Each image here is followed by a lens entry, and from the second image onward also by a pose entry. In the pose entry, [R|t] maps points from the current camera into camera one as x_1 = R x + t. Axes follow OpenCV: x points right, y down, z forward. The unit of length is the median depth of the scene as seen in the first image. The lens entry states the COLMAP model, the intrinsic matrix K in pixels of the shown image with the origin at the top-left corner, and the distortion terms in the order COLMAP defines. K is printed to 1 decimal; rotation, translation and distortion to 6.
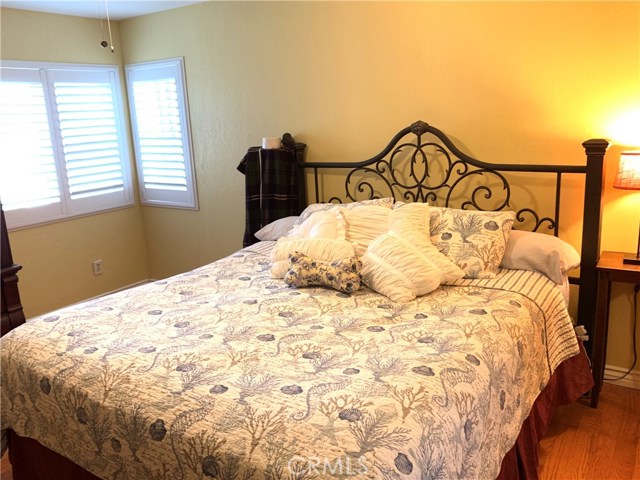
lens RADIAL K [[522.6, 0, 305.0], [0, 522.6, 238.1], [0, 0, 1]] dist [0.081130, -0.096596]
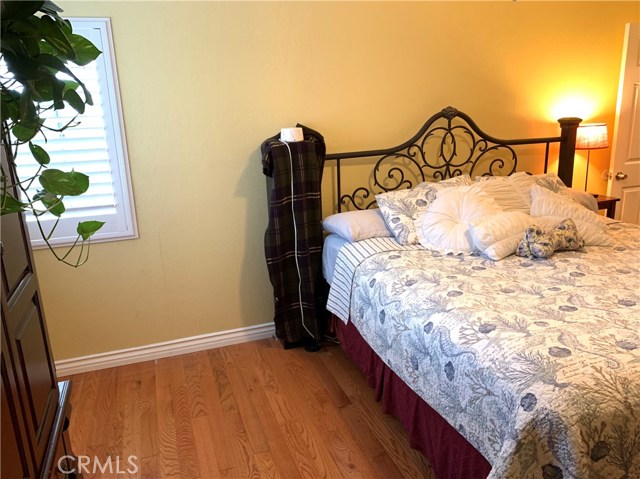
lens RADIAL K [[522.6, 0, 305.0], [0, 522.6, 237.6], [0, 0, 1]] dist [0.081130, -0.096596]
pose [[0.611701, -0.180892, 0.770130, -1.089567], [0.192488, 0.978282, 0.076894, -0.116341], [-0.767314, 0.101204, 0.633236, 0.675361]]
